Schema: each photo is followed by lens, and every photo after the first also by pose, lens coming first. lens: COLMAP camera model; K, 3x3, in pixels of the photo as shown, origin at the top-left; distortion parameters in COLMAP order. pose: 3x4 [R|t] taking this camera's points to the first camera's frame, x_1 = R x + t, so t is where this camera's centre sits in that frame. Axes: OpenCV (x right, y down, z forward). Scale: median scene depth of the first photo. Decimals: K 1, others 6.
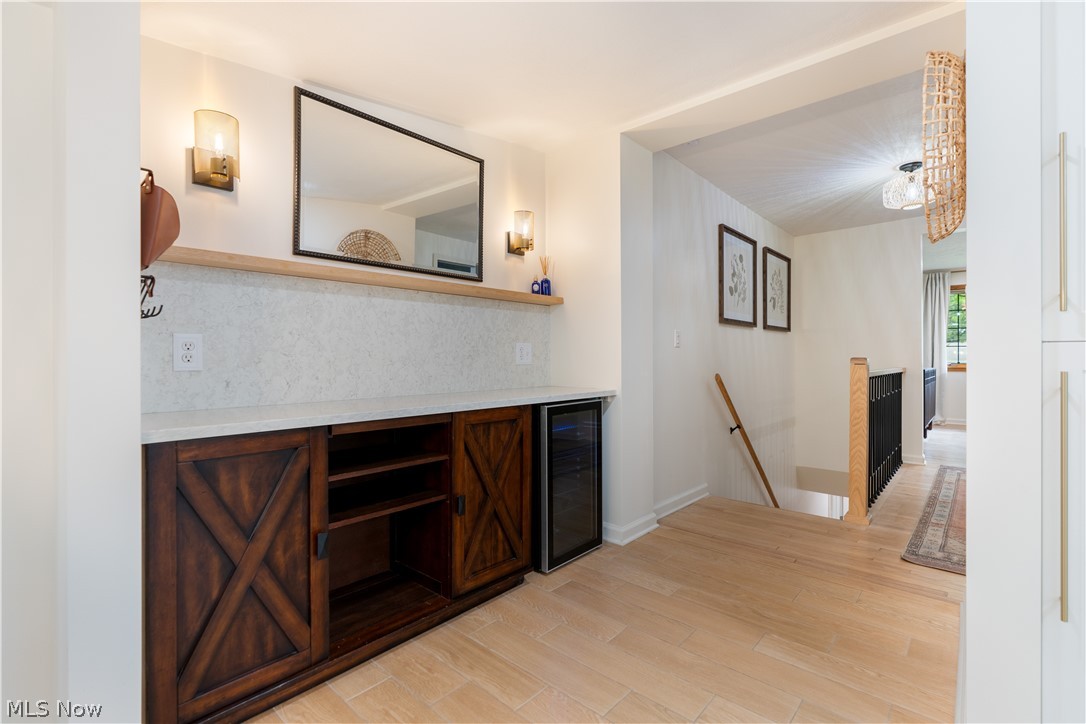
lens RADIAL K [[489.5, 0, 548.0], [0, 489.5, 356.2], [0, 0, 1]] dist [-0.003058, 0.000559]
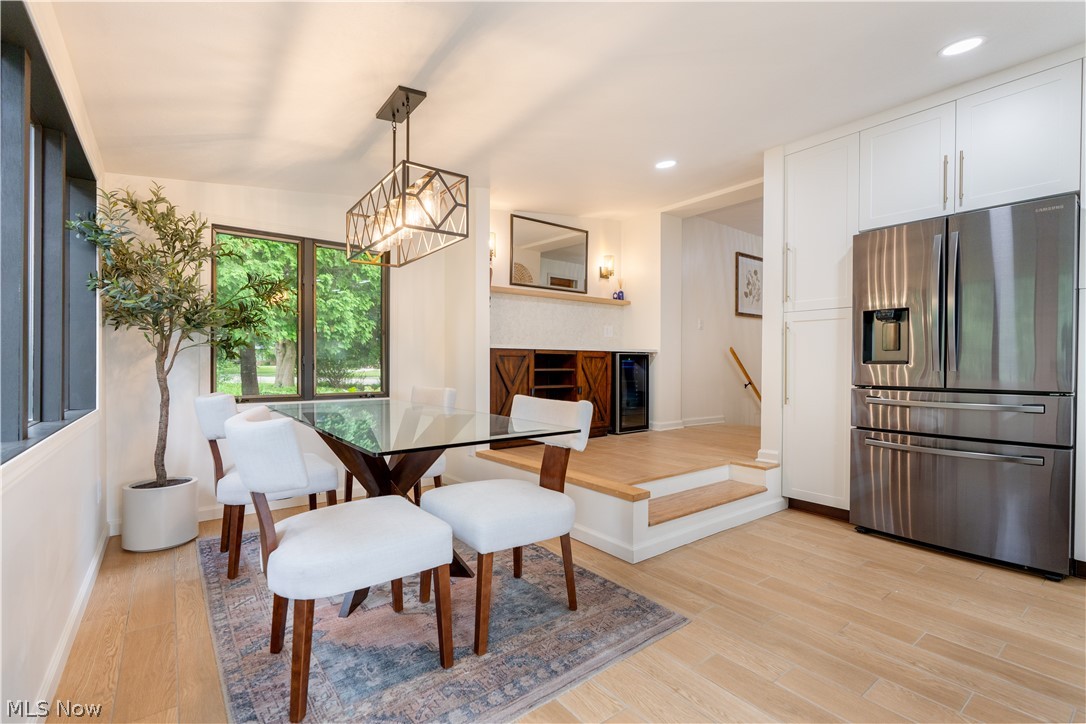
lens RADIAL K [[489.5, 0, 541.4], [0, 489.5, 367.3], [0, 0, 1]] dist [-0.003058, 0.000559]
pose [[0.981121, 0.006679, -0.193280, 0.089604], [-0.004635, 0.999928, 0.011026, 0.164019], [0.193340, -0.009922, 0.981082, -1.292458]]
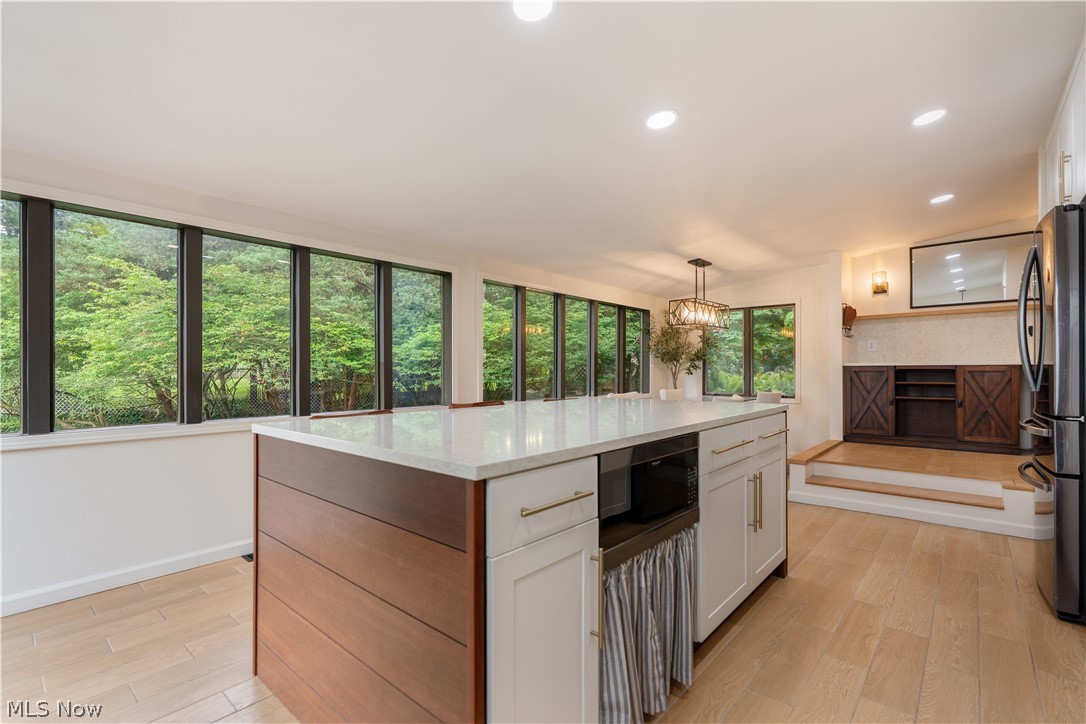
lens RADIAL K [[489.5, 0, 543.3], [0, 489.5, 370.5], [0, 0, 1]] dist [-0.003058, 0.000559]
pose [[0.007482, -0.000989, -0.999972, 2.167437], [0.004209, 0.999991, -0.000957, 0.129233], [0.999963, -0.004202, 0.007487, -1.061406]]
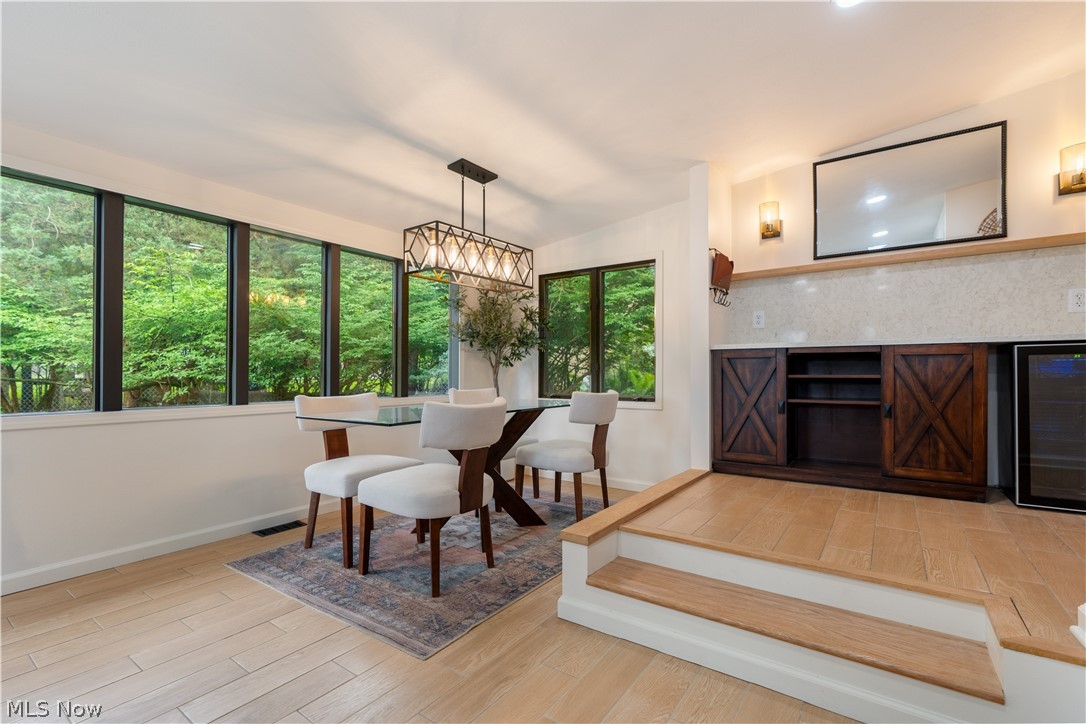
lens RADIAL K [[489.5, 0, 541.9], [0, 489.5, 371.2], [0, 0, 1]] dist [-0.003058, 0.000559]
pose [[0.103375, -0.000445, -0.994642, 1.086049], [0.004057, 0.999992, -0.000025, 0.179320], [0.994634, -0.004033, 0.103376, -0.137677]]
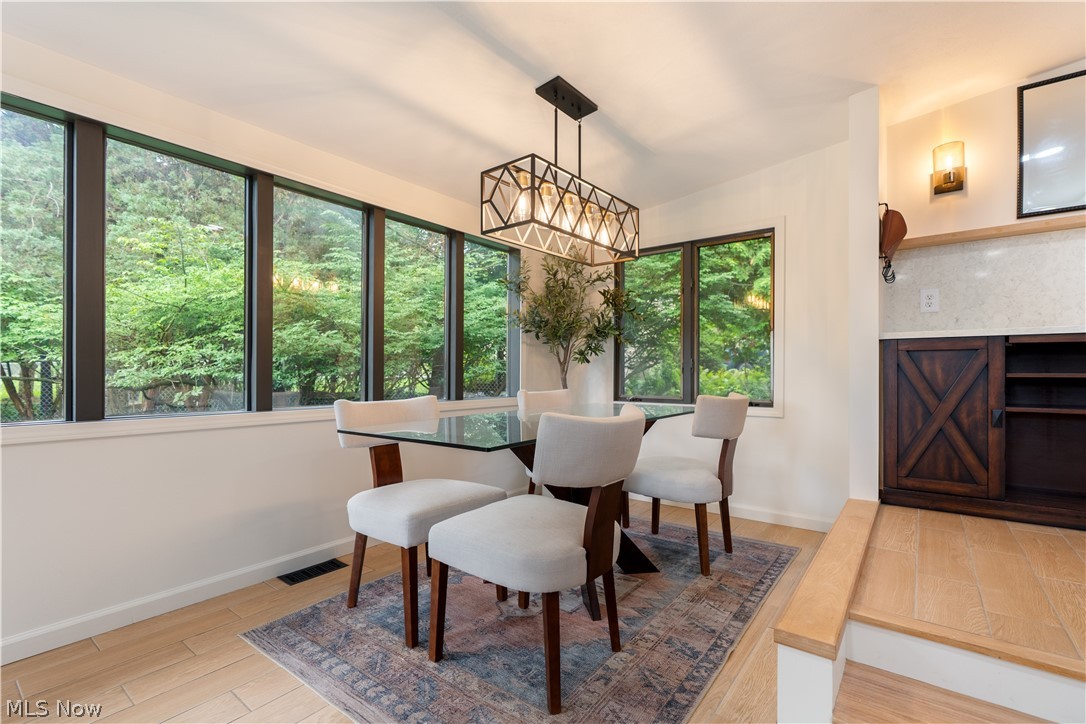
lens RADIAL K [[489.5, 0, 541.7], [0, 489.5, 374.2], [0, 0, 1]] dist [-0.003058, 0.000559]
pose [[0.065123, 0.006847, -0.997854, 0.672521], [0.002635, 0.999972, 0.007034, 0.185537], [0.997874, -0.003088, 0.065103, -0.328930]]
